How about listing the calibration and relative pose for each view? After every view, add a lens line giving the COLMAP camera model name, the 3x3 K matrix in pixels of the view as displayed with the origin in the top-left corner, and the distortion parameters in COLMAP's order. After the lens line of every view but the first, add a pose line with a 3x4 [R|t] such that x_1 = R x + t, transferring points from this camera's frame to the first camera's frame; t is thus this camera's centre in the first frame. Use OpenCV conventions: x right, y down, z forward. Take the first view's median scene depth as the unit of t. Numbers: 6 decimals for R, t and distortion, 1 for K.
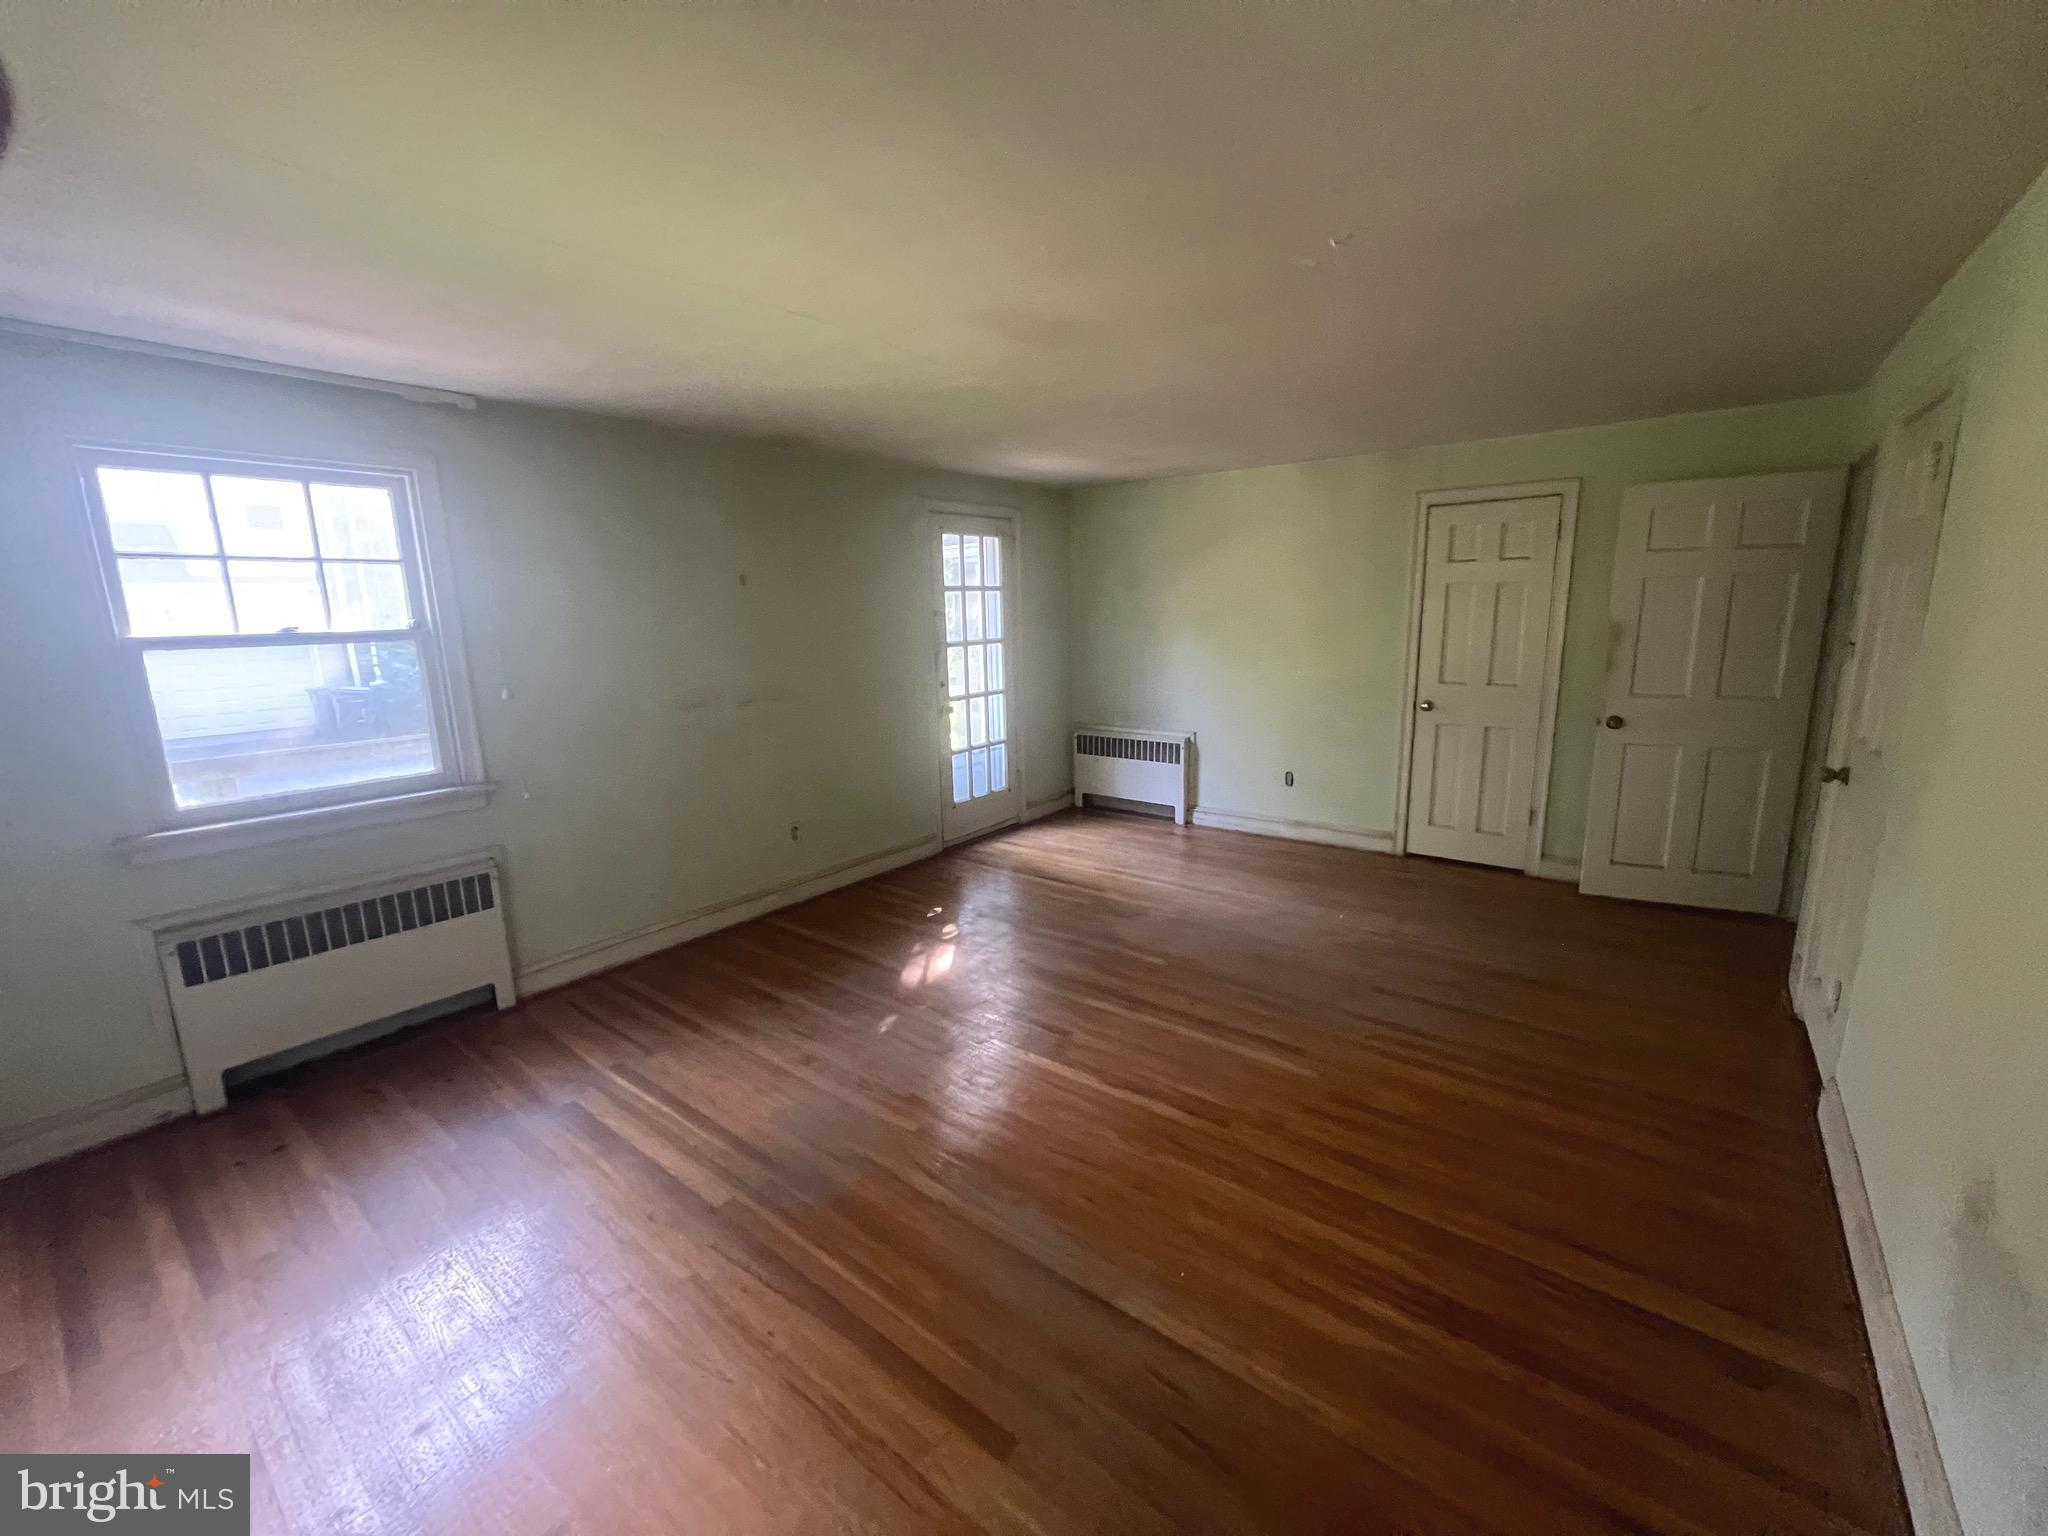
lens RADIAL K [[825.8, 0, 1024.0], [0, 825.8, 768.0], [0, 0, 1]] dist [-0.000173, 0.000232]
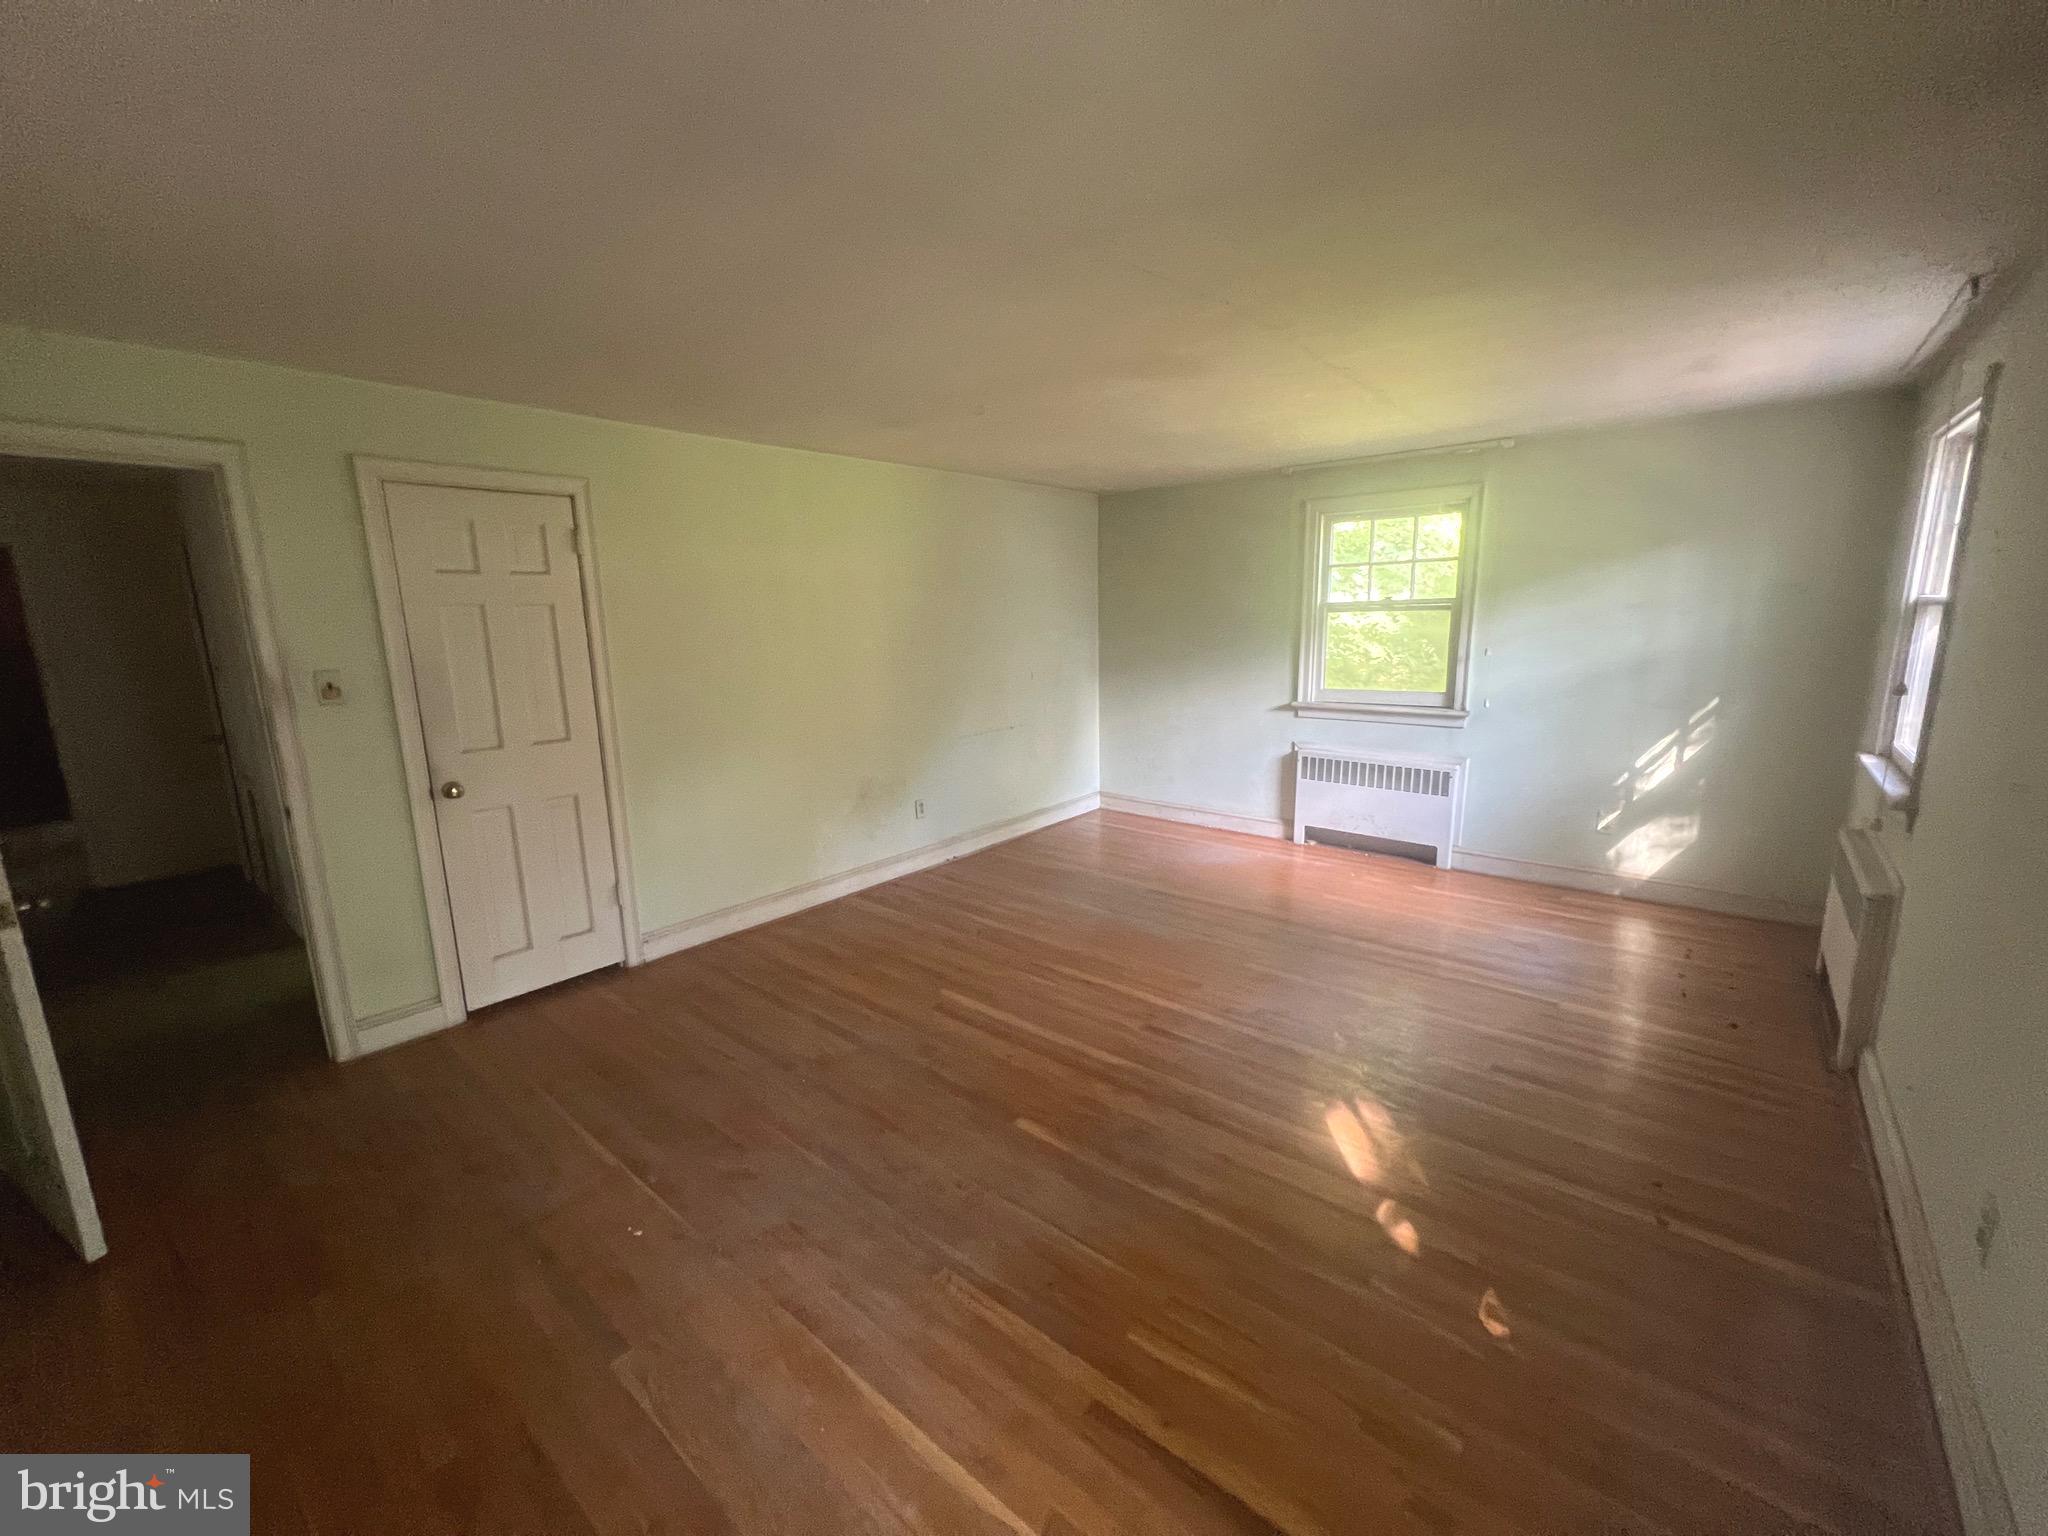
lens RADIAL K [[825.8, 0, 1024.0], [0, 825.8, 768.0], [0, 0, 1]] dist [-0.000173, 0.000232]
pose [[-0.998758, 0.037740, 0.032540, 0.155031], [0.047229, 0.925182, 0.376573, -0.362784], [-0.015893, 0.377642, -0.925815, 1.825365]]
